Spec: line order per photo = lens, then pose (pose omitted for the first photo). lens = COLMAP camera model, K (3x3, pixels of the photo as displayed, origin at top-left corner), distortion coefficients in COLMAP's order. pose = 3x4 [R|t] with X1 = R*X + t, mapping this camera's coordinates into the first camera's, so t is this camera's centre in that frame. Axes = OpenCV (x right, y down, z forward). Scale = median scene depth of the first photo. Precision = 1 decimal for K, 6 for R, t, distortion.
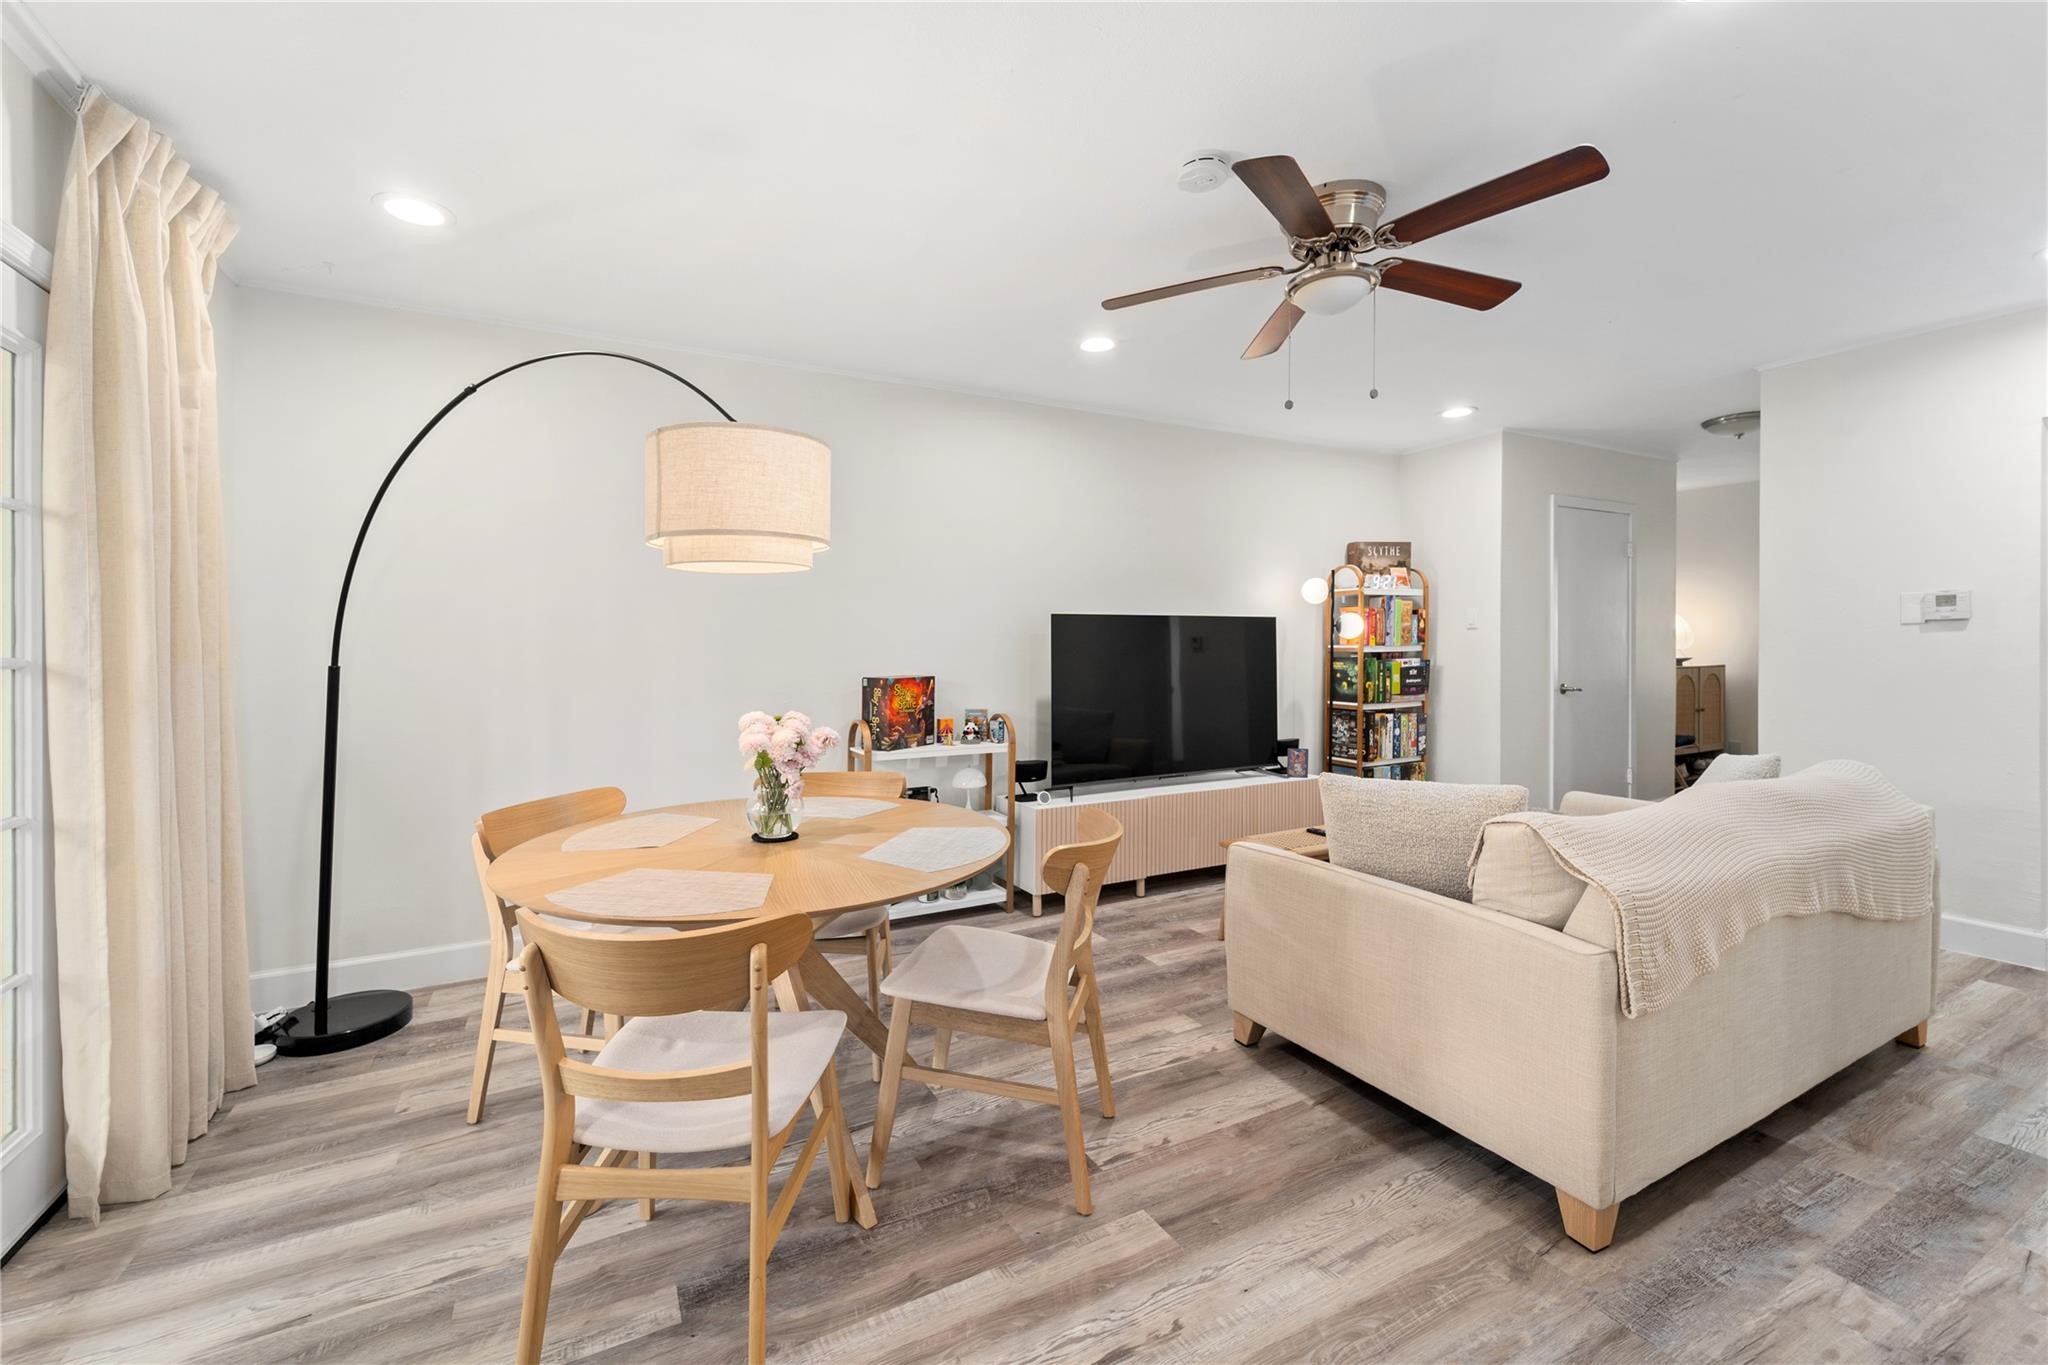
lens RADIAL K [[822.9, 0, 1024.0], [0, 822.9, 682.5], [0, 0, 1]] dist [-0.000031, 0.000003]
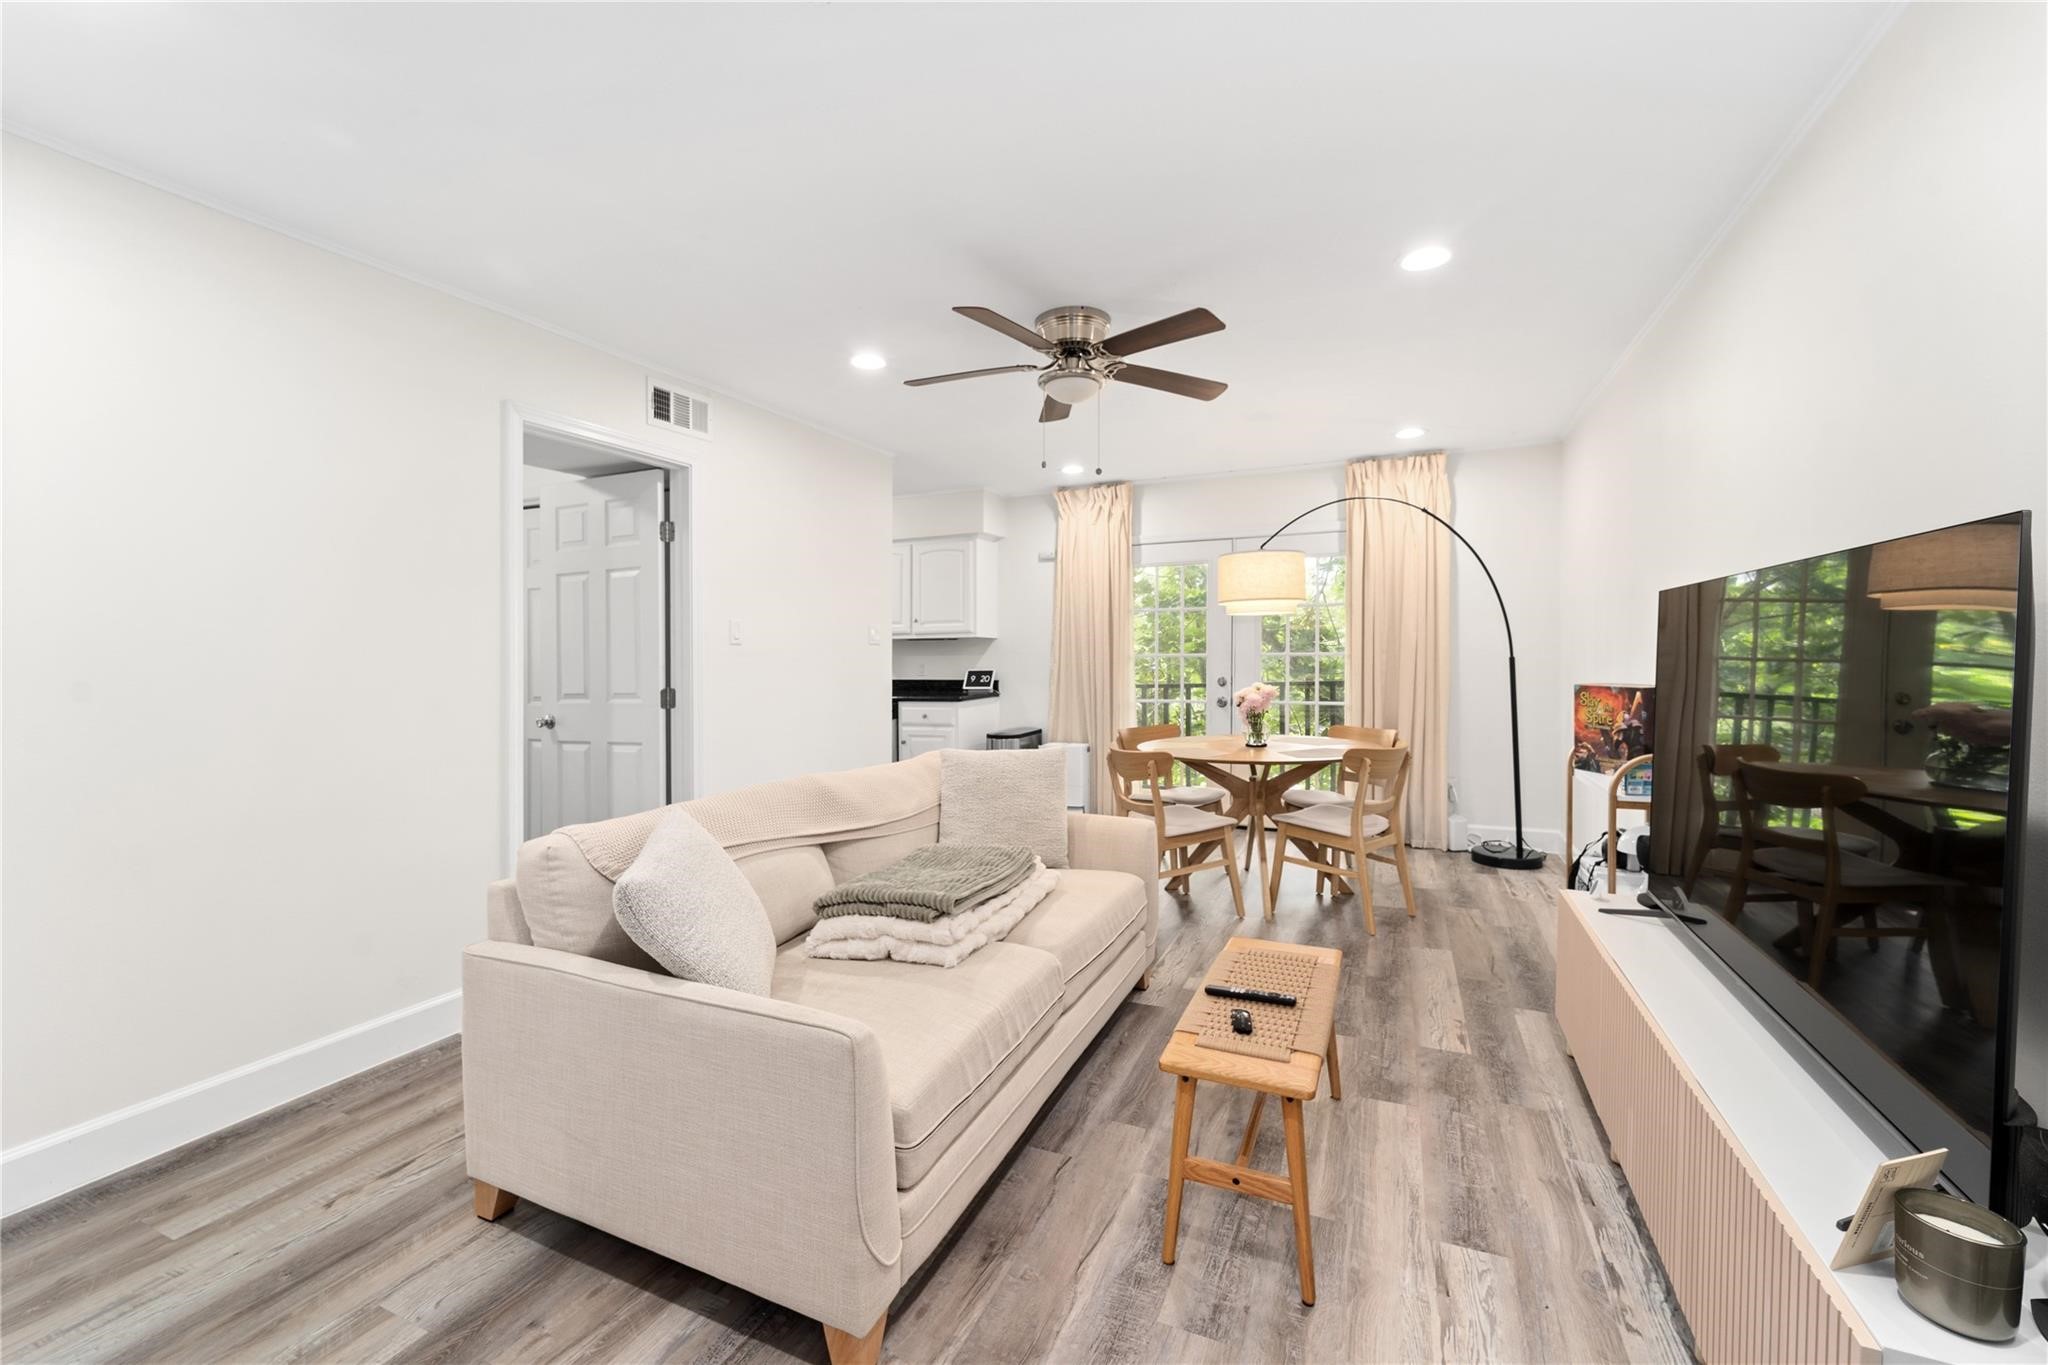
lens RADIAL K [[822.9, 0, 1024.0], [0, 822.9, 682.5], [0, 0, 1]] dist [-0.000031, 0.000003]
pose [[-0.804796, 0.023915, -0.593069, 0.787696], [-0.009365, 0.998552, 0.052974, -0.046597], [0.593478, 0.048187, -0.803407, 1.310700]]
